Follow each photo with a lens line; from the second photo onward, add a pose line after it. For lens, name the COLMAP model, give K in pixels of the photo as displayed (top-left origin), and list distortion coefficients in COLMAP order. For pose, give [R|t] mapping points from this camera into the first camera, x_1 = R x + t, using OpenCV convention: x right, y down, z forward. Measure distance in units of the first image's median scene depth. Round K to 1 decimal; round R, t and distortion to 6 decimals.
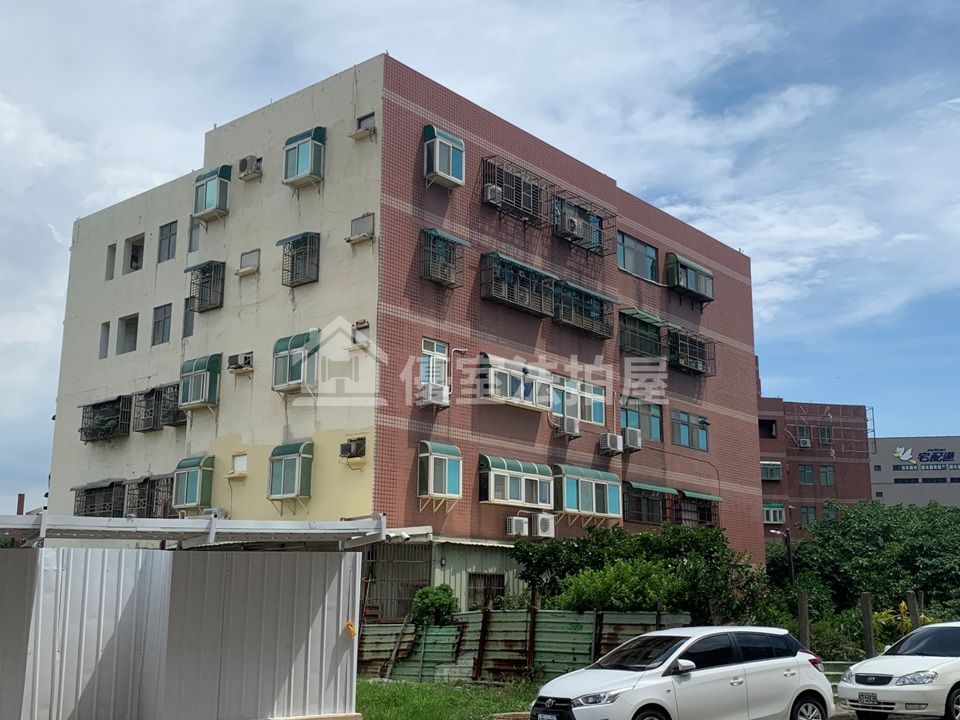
lens RADIAL K [[1090.9, 0, 494.3], [0, 1090.9, 379.0], [0, 0, 1]] dist [0.033428, 0.000000]
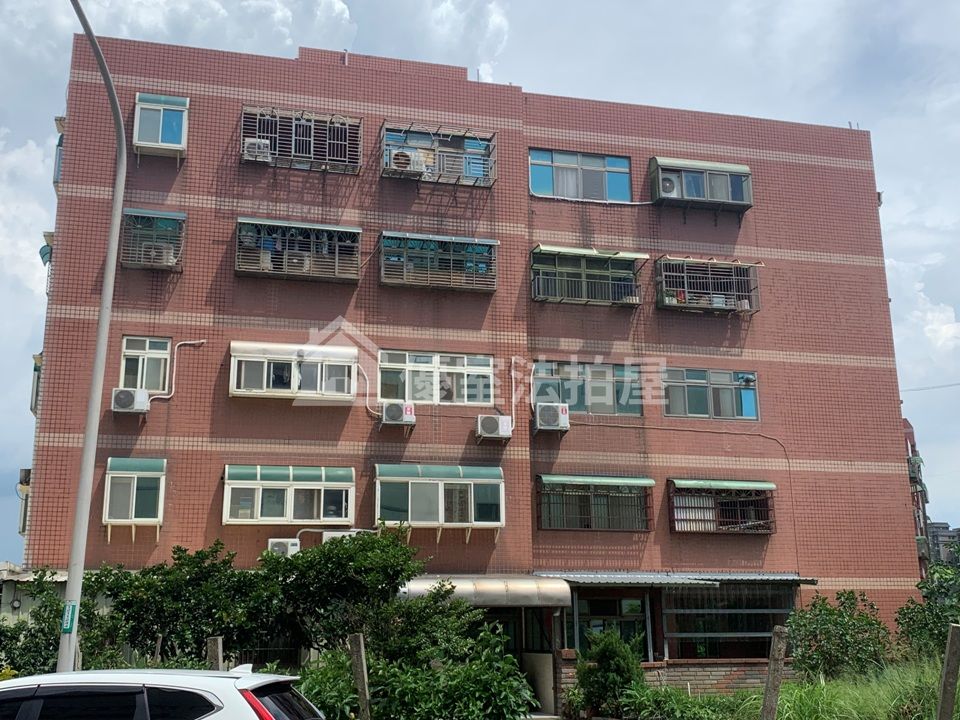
lens RADIAL K [[1090.9, 0, 471.3], [0, 1090.9, 353.9], [0, 0, 1]] dist [0.033428, 0.000000]
pose [[0.805347, -0.165839, -0.569134, 0.553517], [0.136293, 0.986152, -0.094494, 0.080889], [0.576923, -0.001469, 0.816797, 0.397793]]
